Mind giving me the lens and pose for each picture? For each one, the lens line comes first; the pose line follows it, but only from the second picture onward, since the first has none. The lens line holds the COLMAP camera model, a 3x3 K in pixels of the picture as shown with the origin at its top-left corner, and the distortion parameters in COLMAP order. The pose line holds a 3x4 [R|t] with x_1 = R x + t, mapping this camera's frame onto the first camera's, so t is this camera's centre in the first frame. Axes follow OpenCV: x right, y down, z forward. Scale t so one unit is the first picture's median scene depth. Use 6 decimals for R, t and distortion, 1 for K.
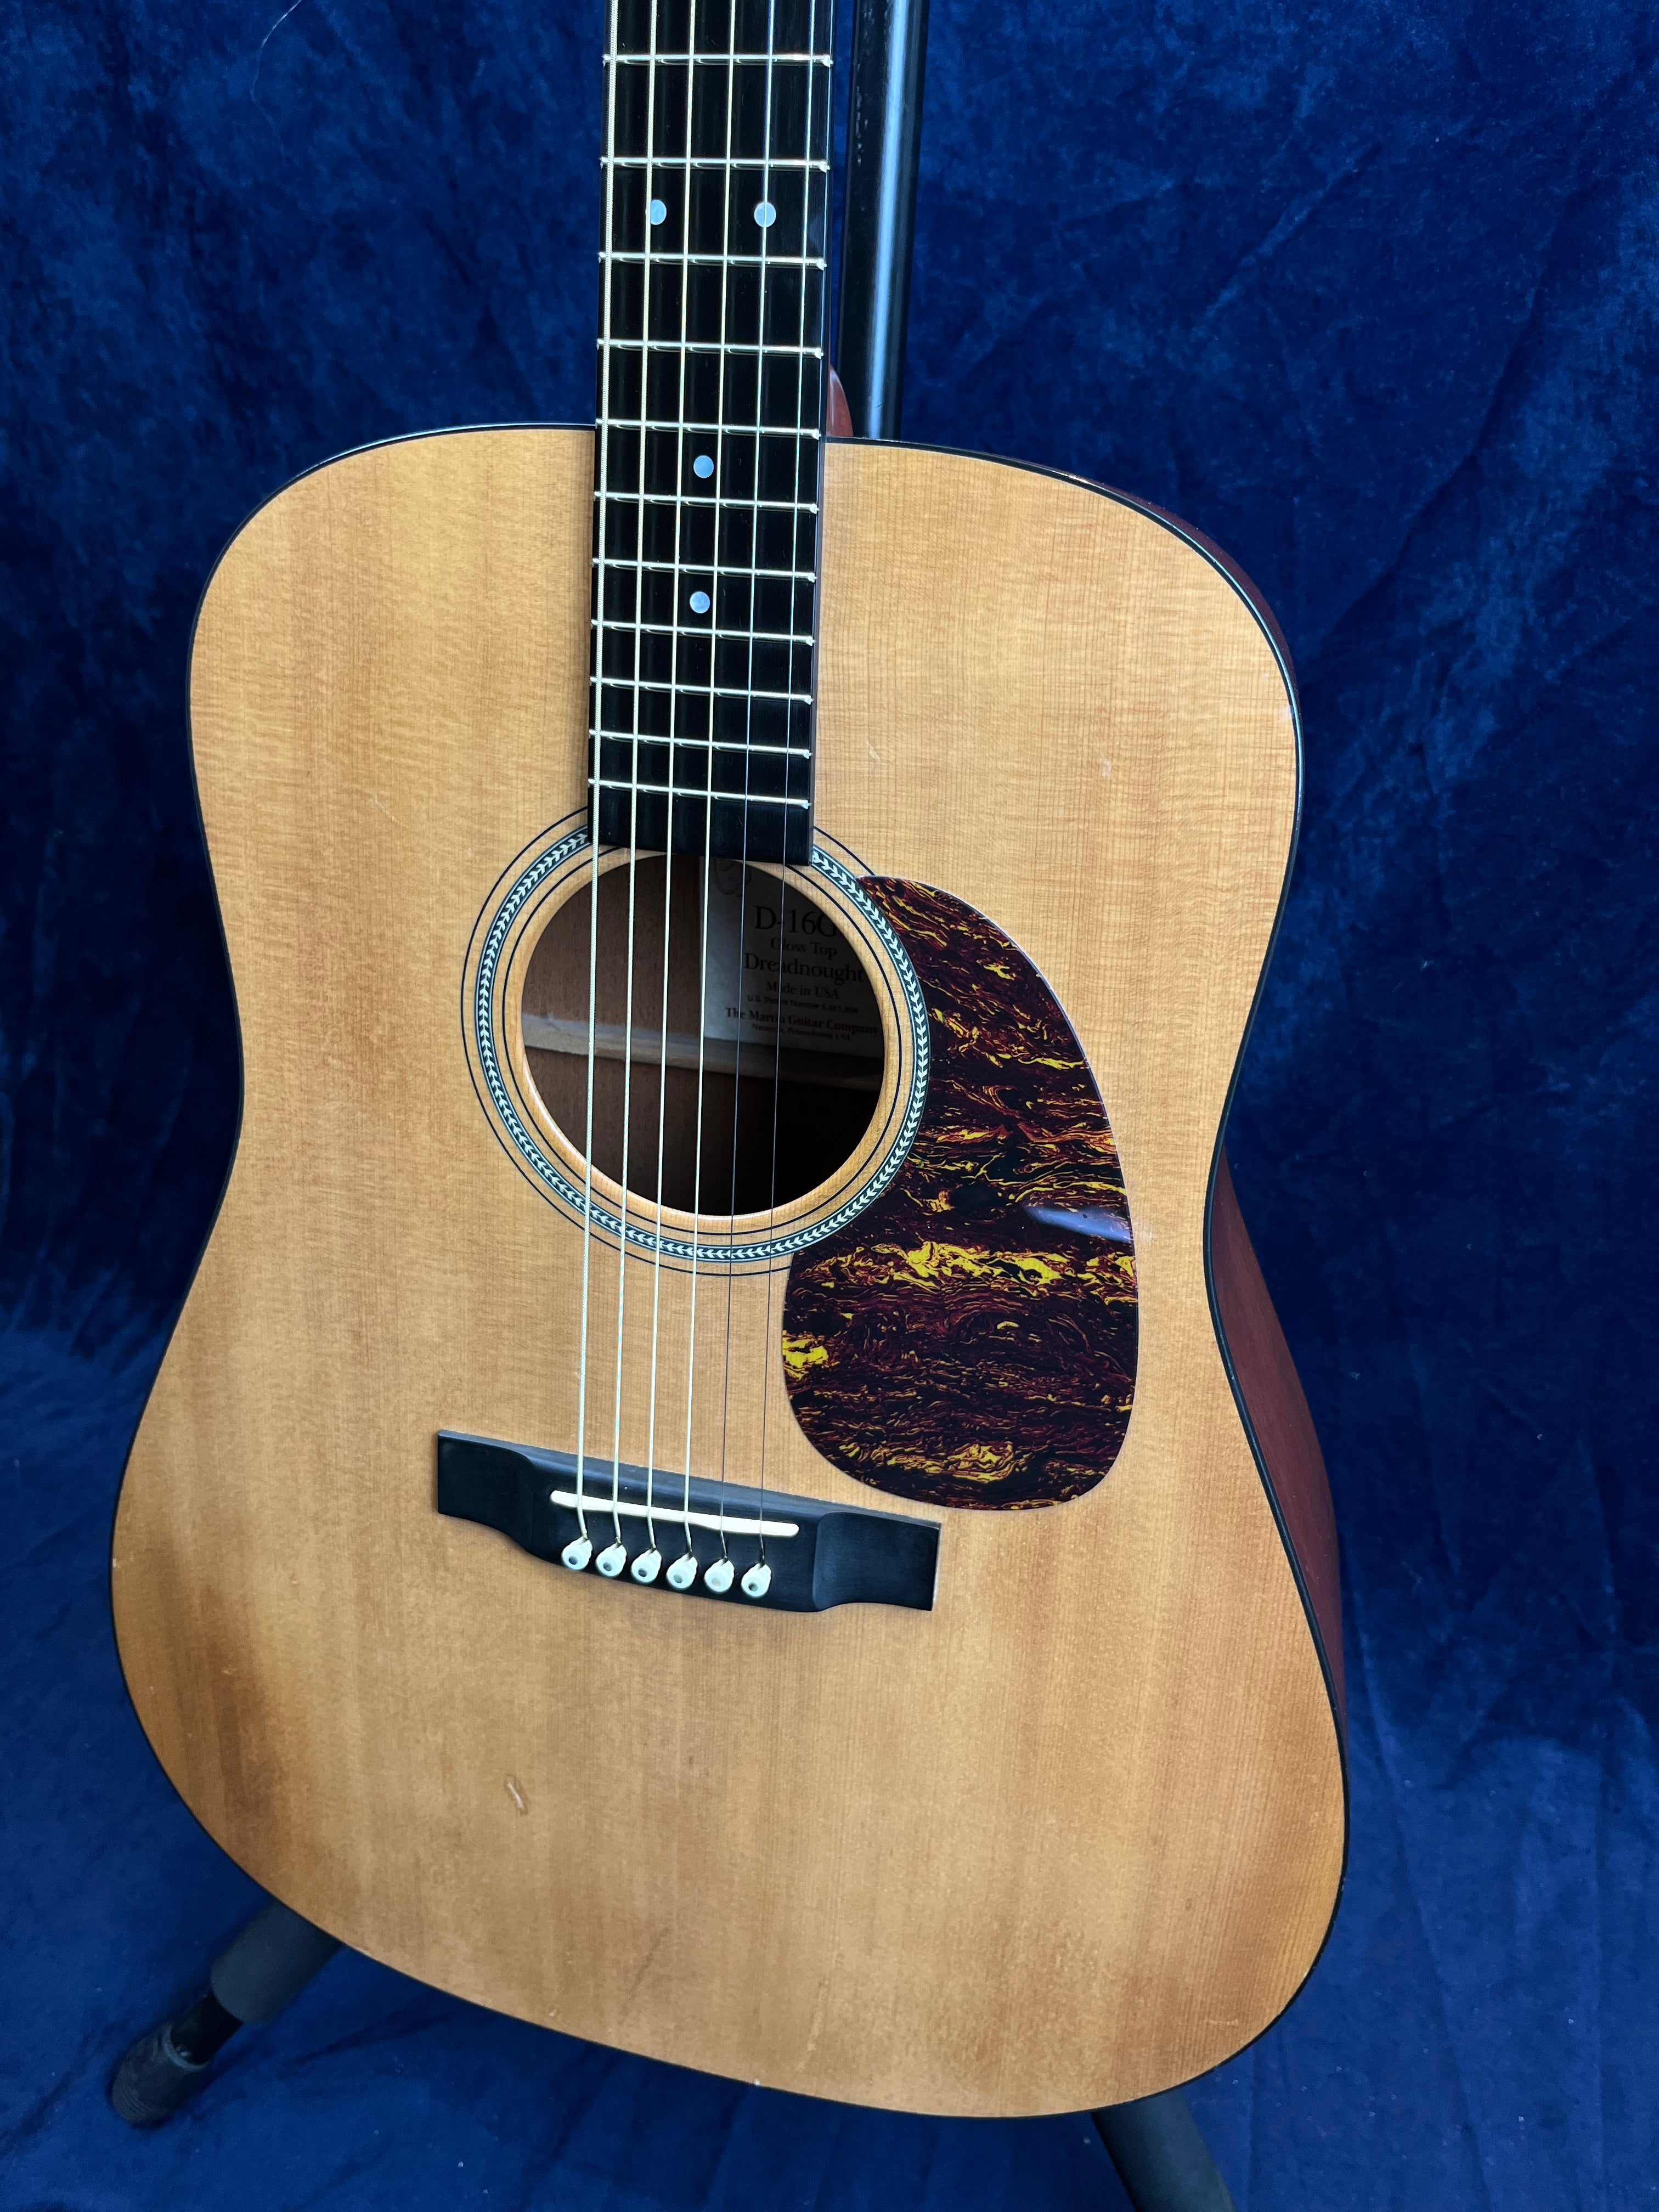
lens RADIAL K [[1692.6, 0, 843.6], [0, 1692.6, 1107.2], [0, 0, 1]] dist [0.072147, -0.128752]
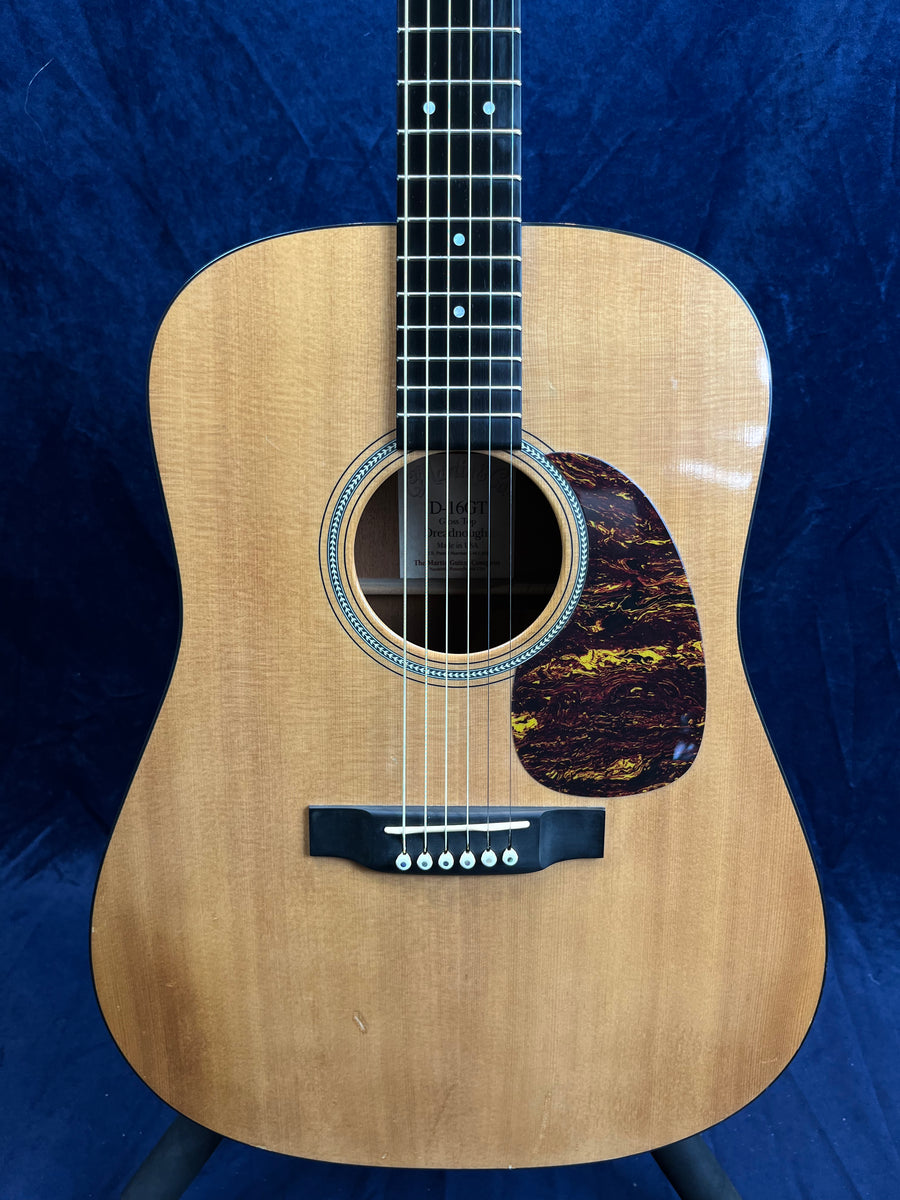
lens RADIAL K [[917.1, 0, 455.7], [0, 917.1, 605.1], [0, 0, 1]] dist [0.075299, -0.135108]
pose [[0.969647, -0.106273, 0.220205, -0.292776], [0.127216, 0.988381, -0.083181, 0.090299], [-0.208807, 0.108669, 0.971901, 0.040566]]
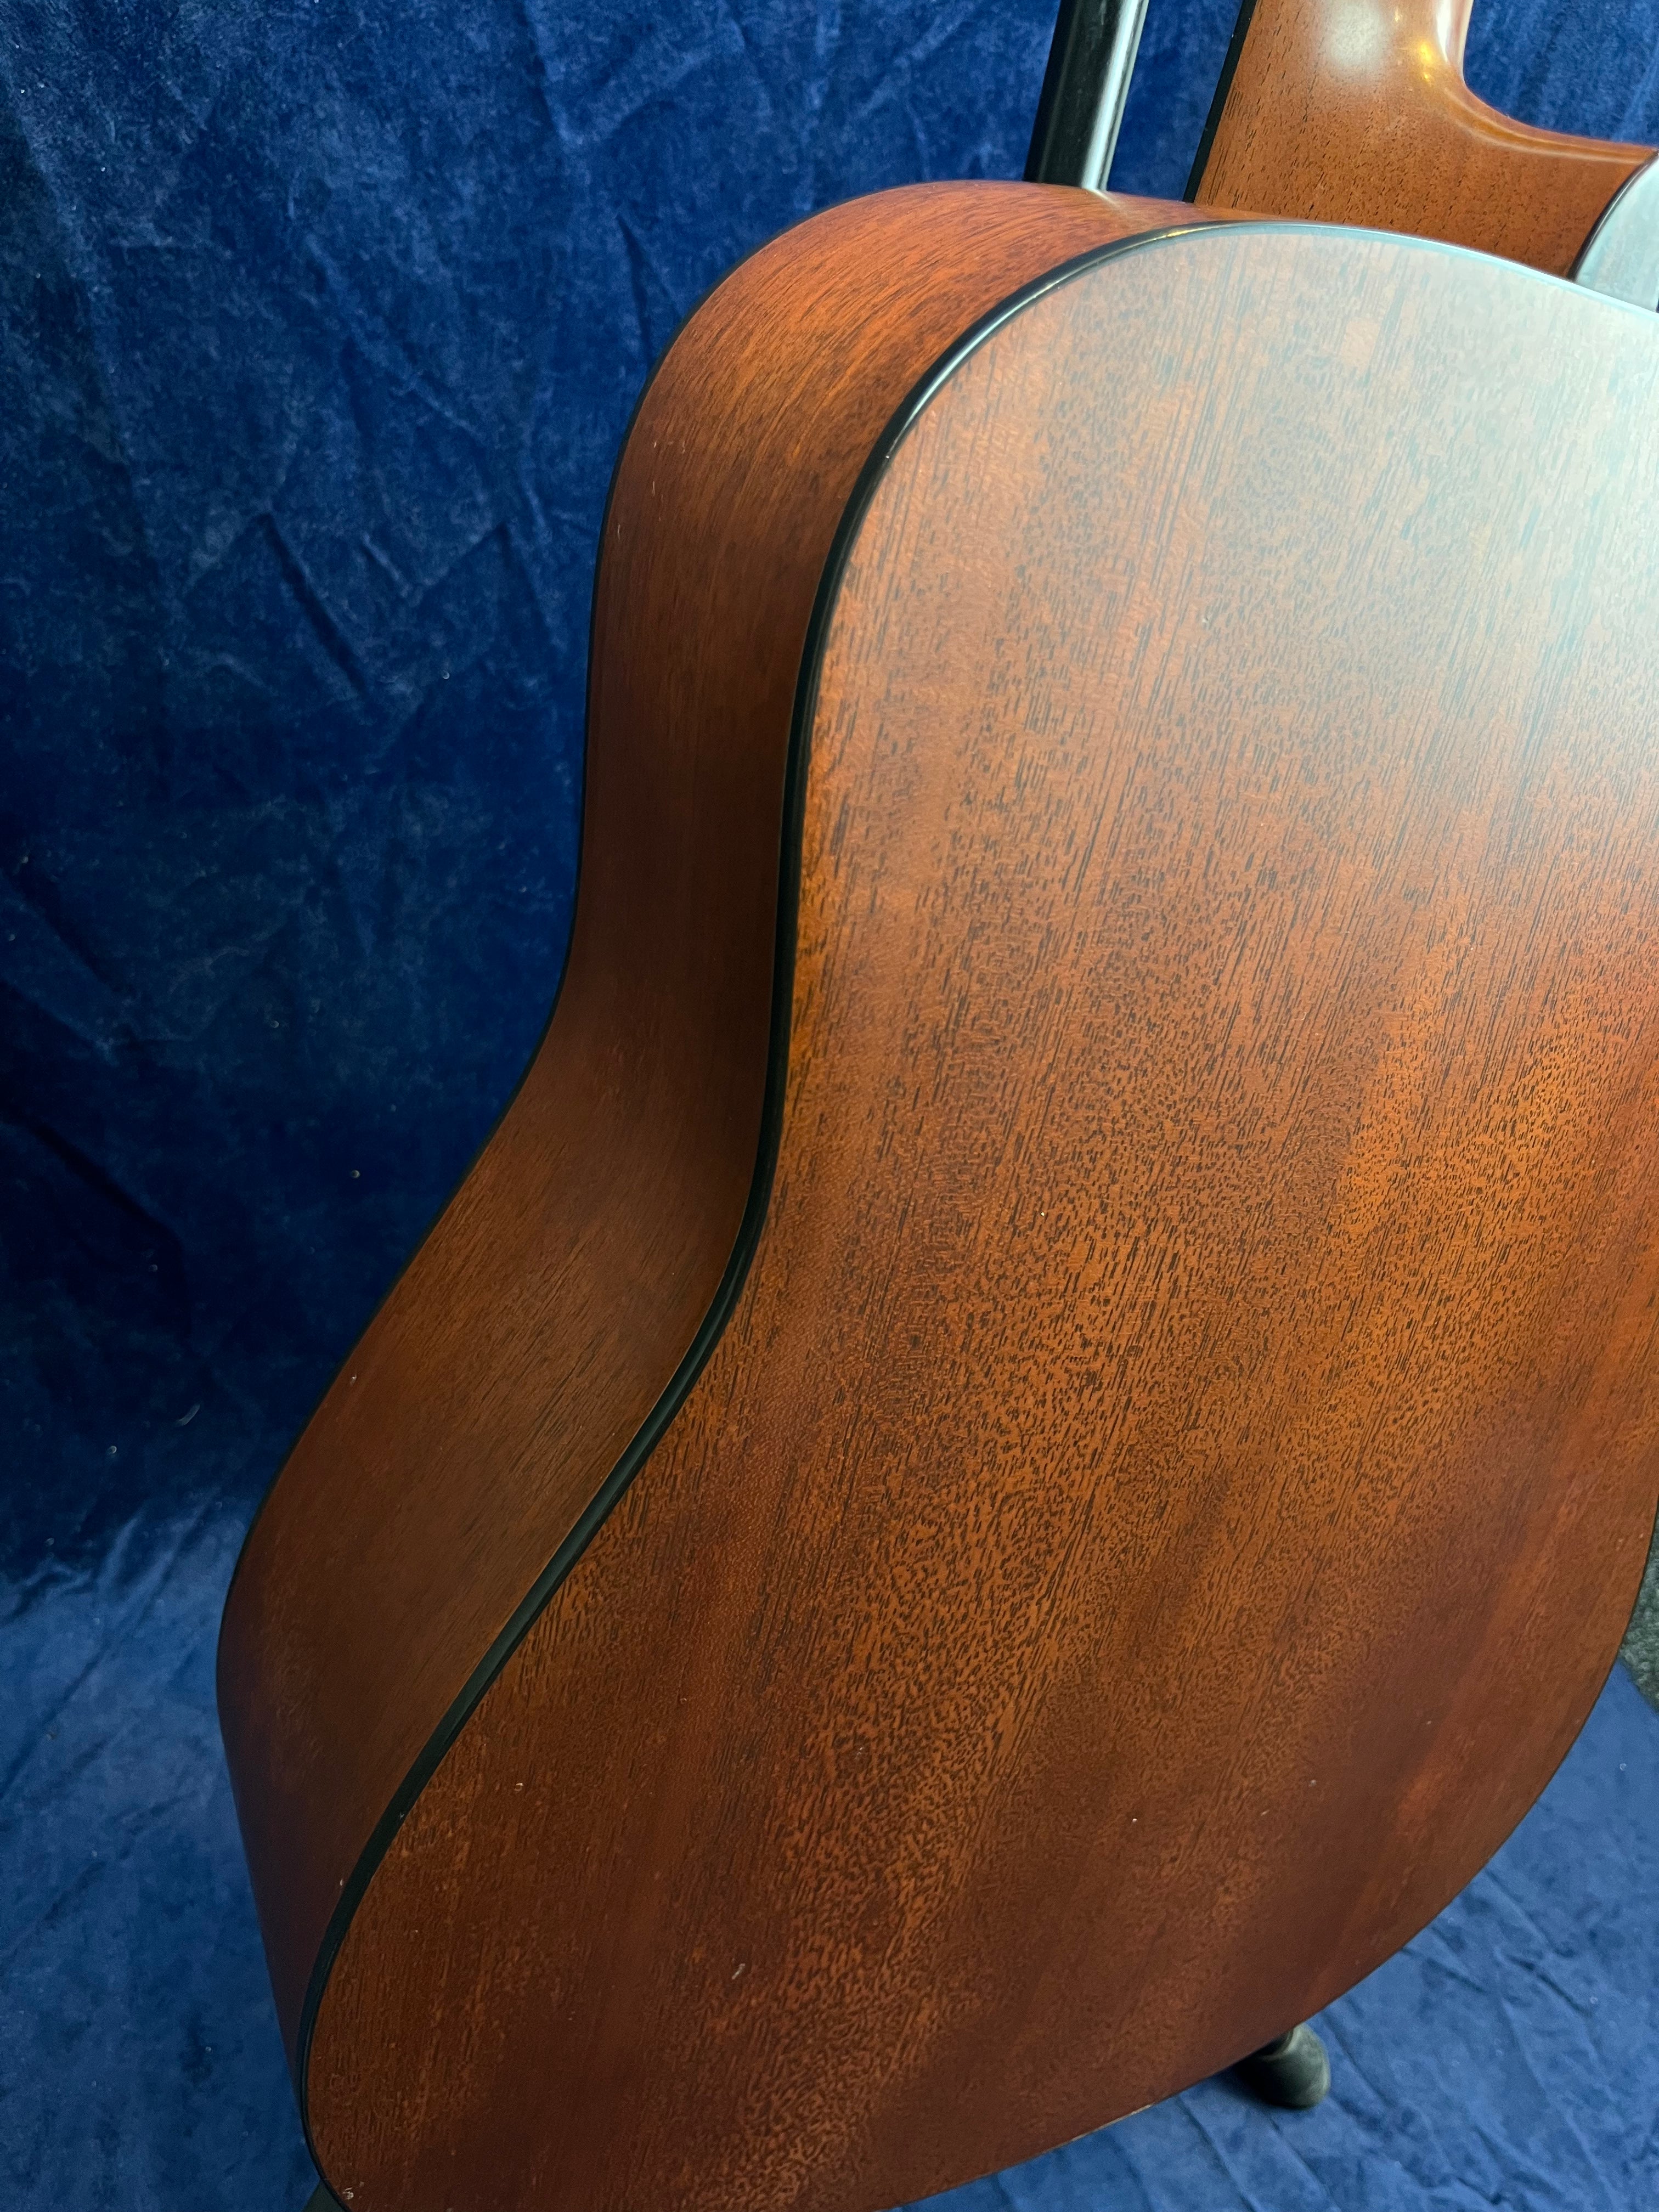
lens RADIAL K [[1715.2, 0, 842.9], [0, 1715.2, 1123.3], [0, 0, 1]] dist [0.062007, -0.116918]
pose [[0.708409, -0.217265, 0.671530, -0.835155], [0.132259, 0.975452, 0.176073, -0.160796], [-0.693300, -0.035916, 0.719754, 0.510385]]
